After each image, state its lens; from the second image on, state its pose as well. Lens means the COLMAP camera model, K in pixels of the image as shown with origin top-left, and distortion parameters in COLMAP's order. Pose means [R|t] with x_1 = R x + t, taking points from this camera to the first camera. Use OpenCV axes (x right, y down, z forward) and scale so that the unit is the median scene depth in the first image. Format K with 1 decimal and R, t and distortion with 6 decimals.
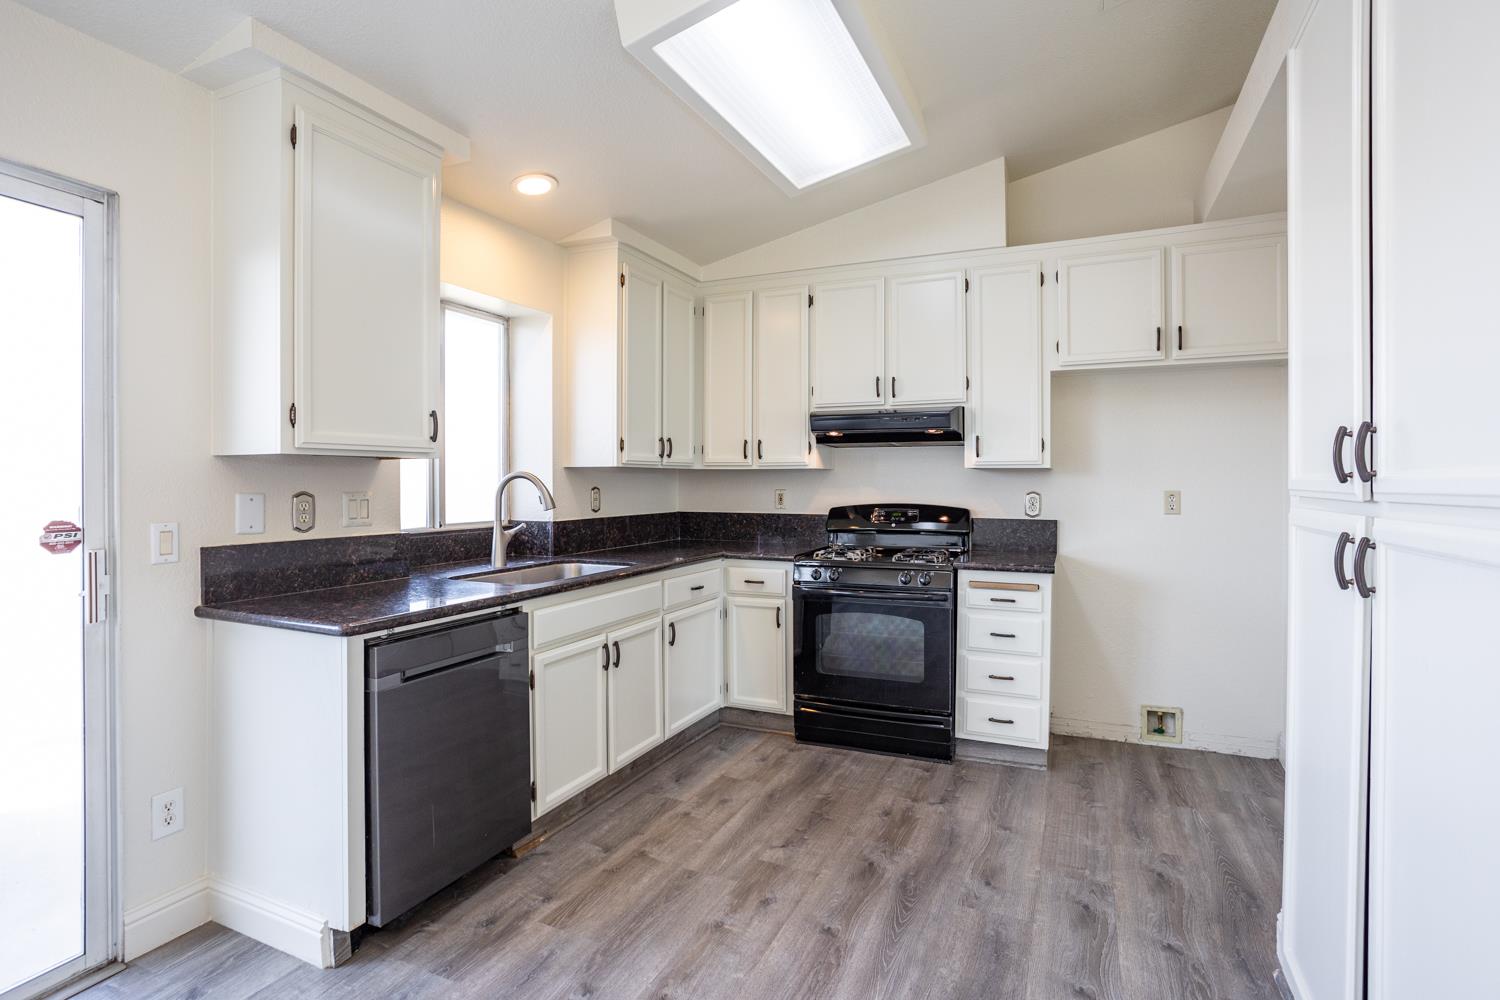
lens RADIAL K [[743.7, 0, 743.4], [0, 743.7, 487.5], [0, 0, 1]] dist [-0.056755, 0.029943]
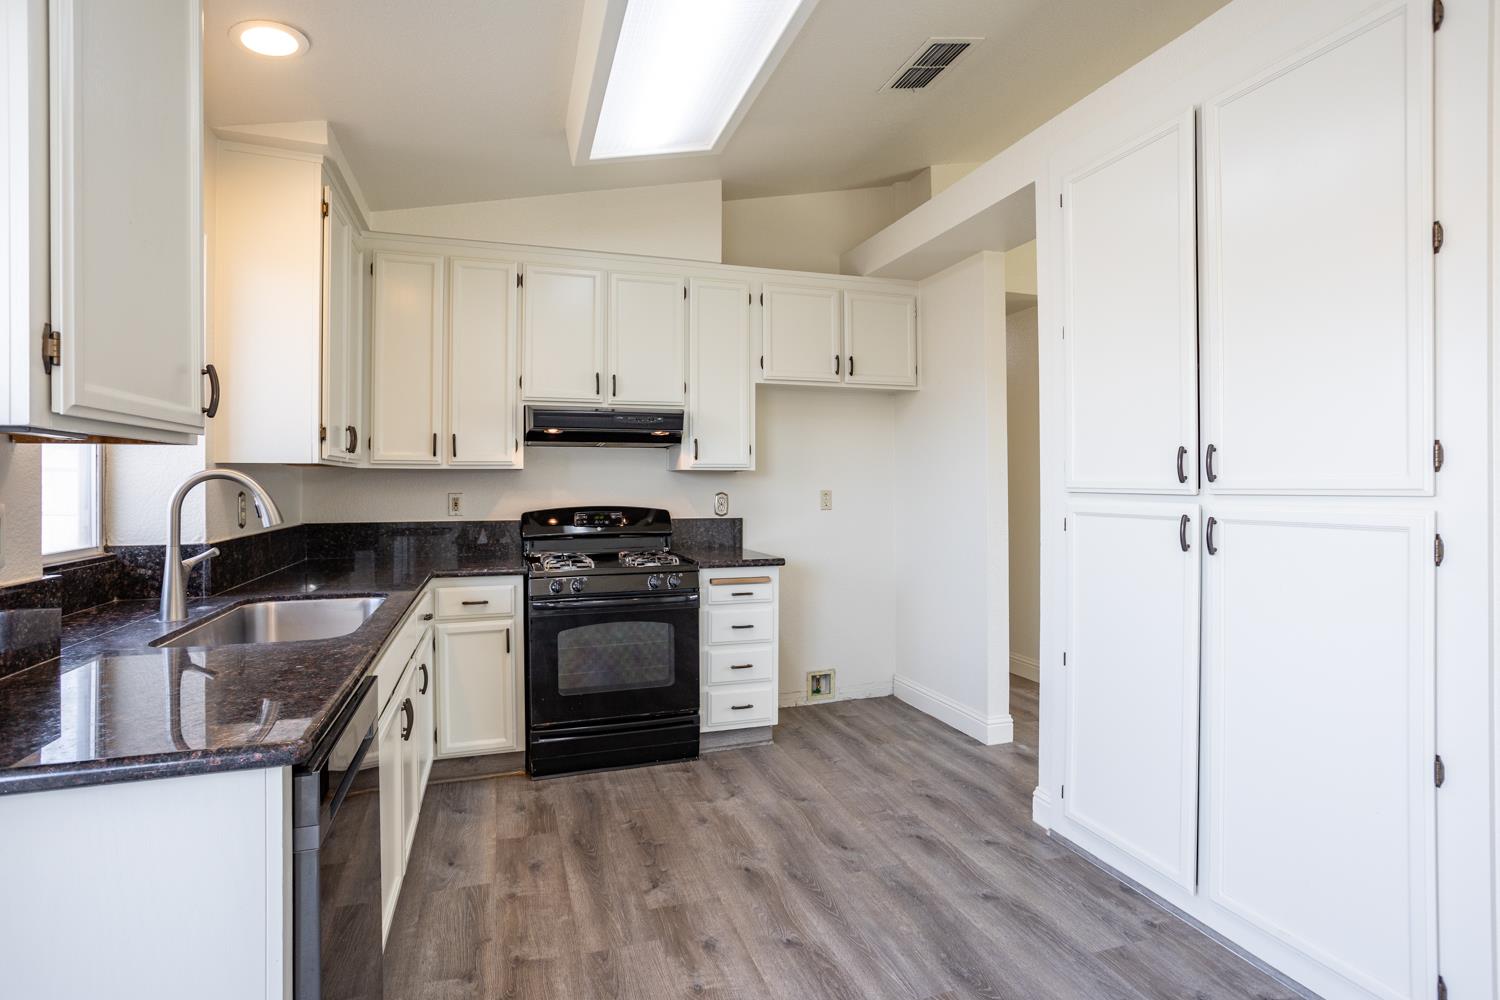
lens RADIAL K [[747.3, 0, 747.5], [0, 747.3, 480.1], [0, 0, 1]] dist [-0.066591, 0.043482]
pose [[0.728742, 0.001320, 0.684787, -0.401833], [0.007201, 0.999928, -0.009590, -0.001956], [-0.684750, 0.011920, 0.728680, 0.214278]]
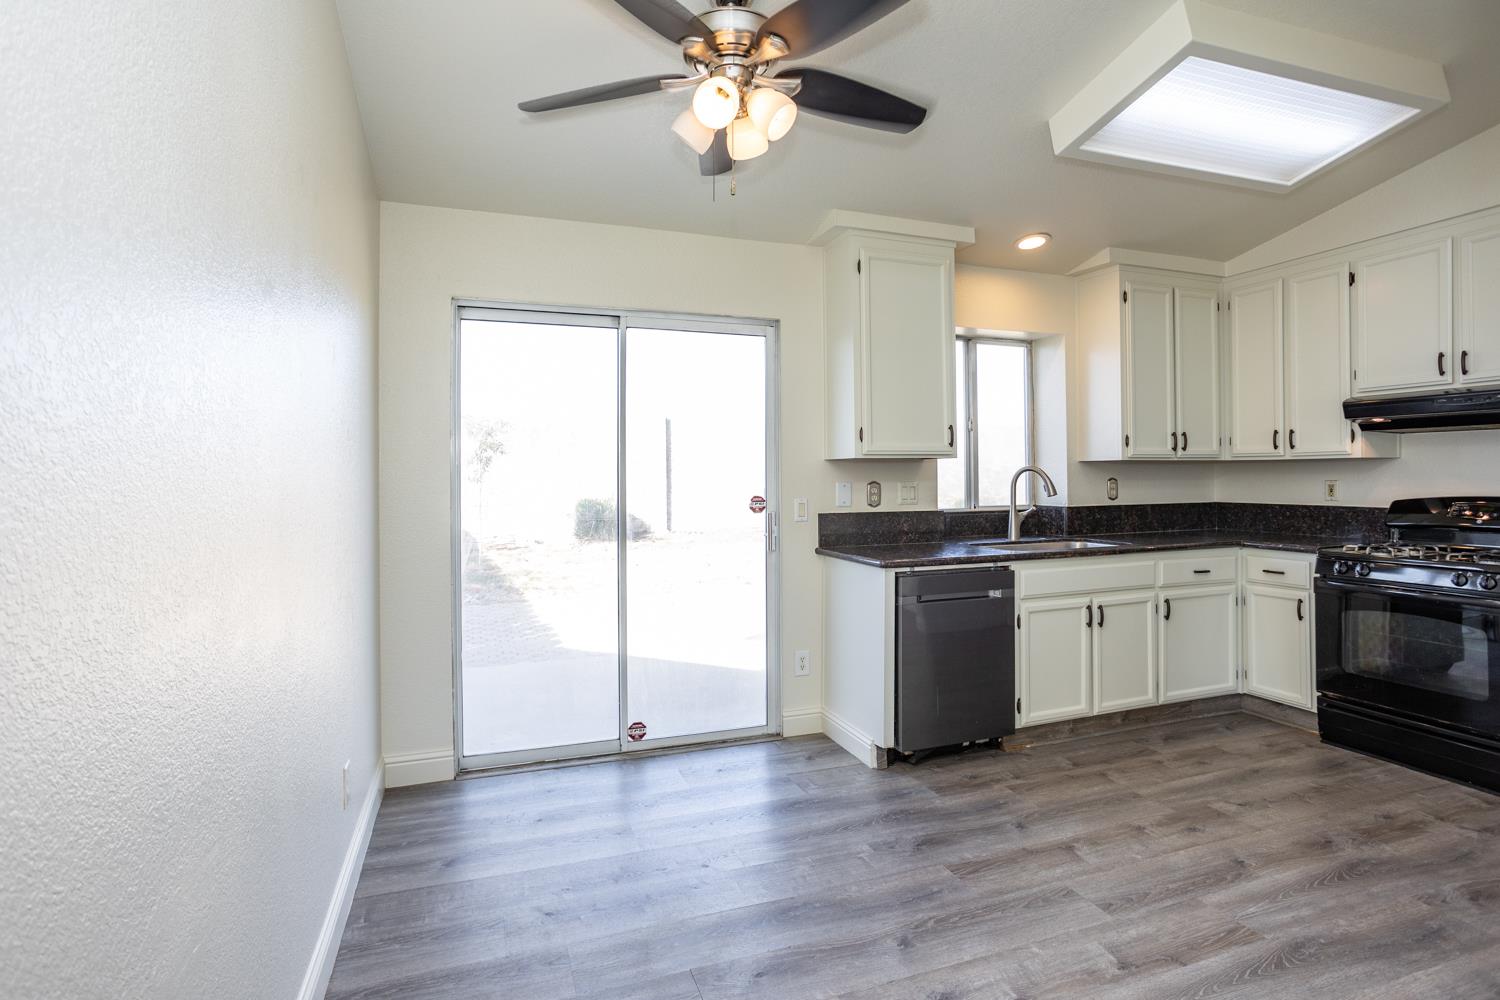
lens RADIAL K [[750.0, 0, 744.6], [0, 750.0, 471.9], [0, 0, 1]] dist [-0.045582, 0.026089]
pose [[0.702897, -0.008255, -0.711244, 0.267069], [0.001133, 0.999944, -0.010487, 0.001711], [0.711291, 0.006565, 0.702867, -0.251938]]
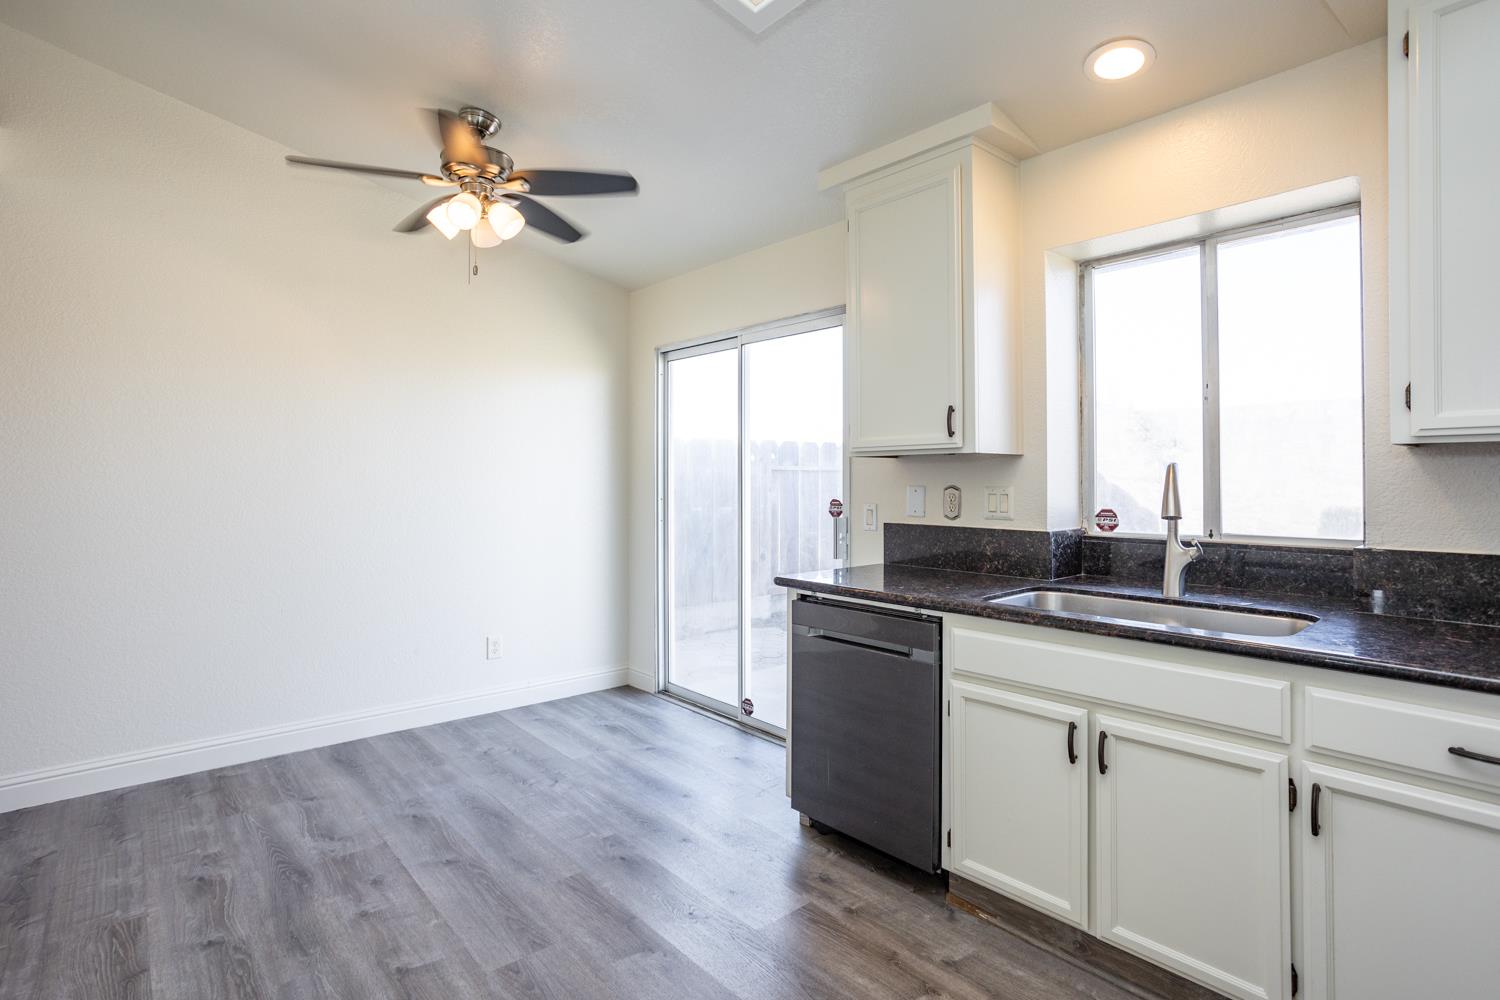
lens RADIAL K [[750.0, 0, 744.6], [0, 750.0, 471.9], [0, 0, 1]] dist [-0.045582, 0.026089]
pose [[-0.417249, -0.007070, -0.908765, 0.491796], [-0.004772, 0.999973, -0.005588, -0.006103], [0.908780, 0.002005, -0.417272, 0.926367]]
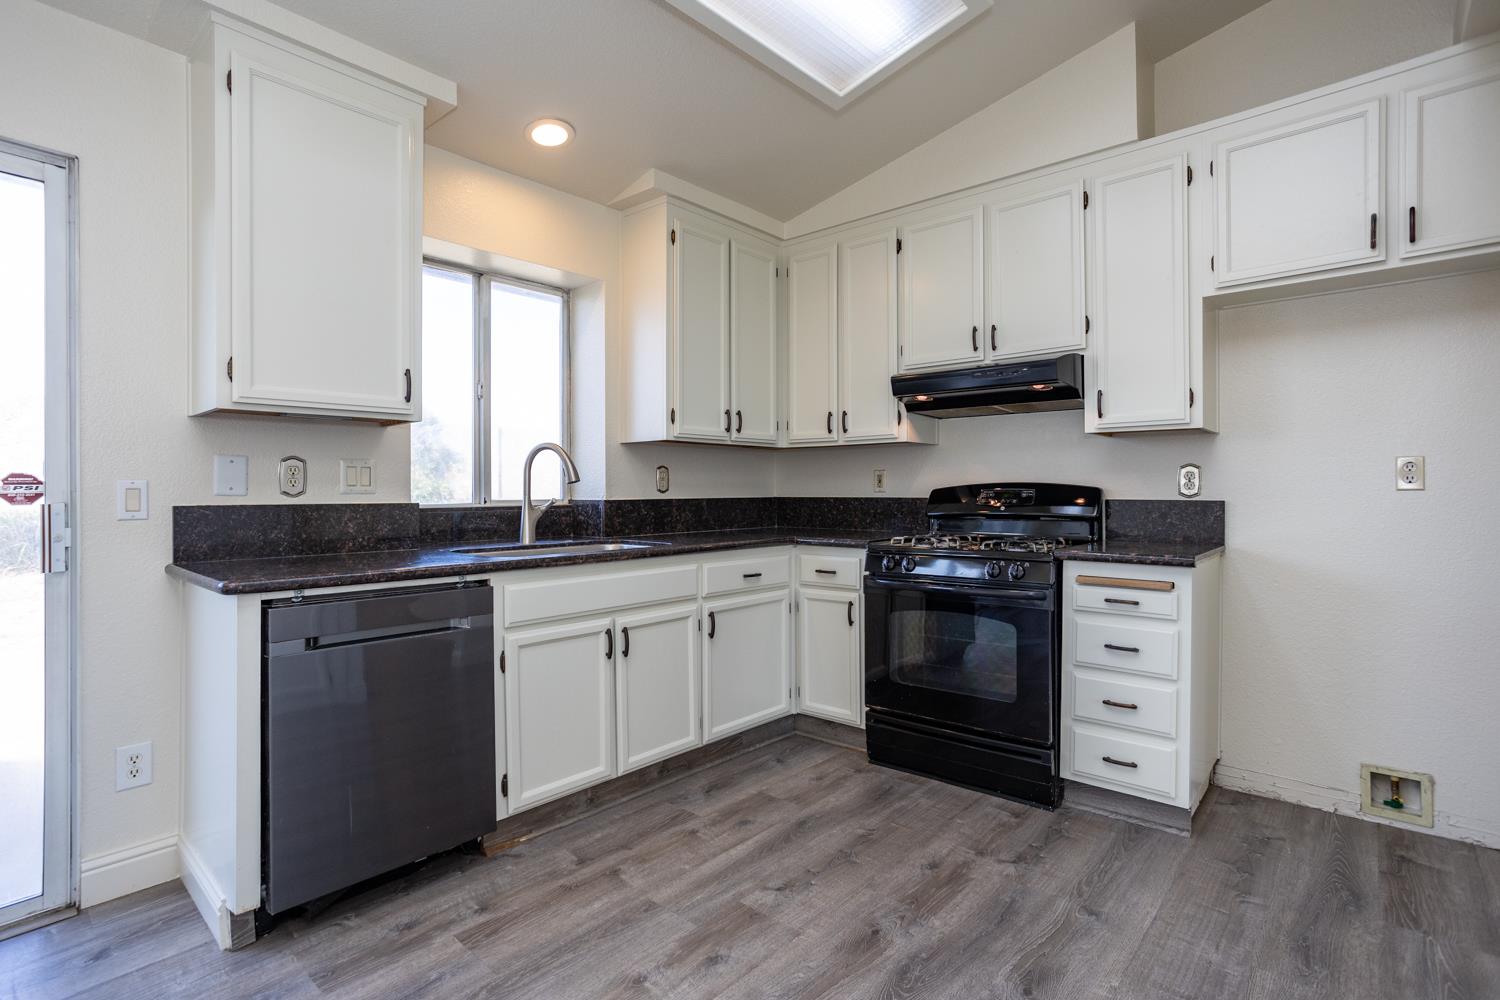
lens RADIAL K [[727.5, 0, 742.6], [0, 727.5, 493.5], [0, 0, 1]] dist [-0.053181, 0.033413]
pose [[0.954999, -0.002036, -0.296602, 0.209011], [0.000806, 0.999991, -0.004270, 0.047320], [0.296608, 0.003839, 0.954992, 0.194552]]
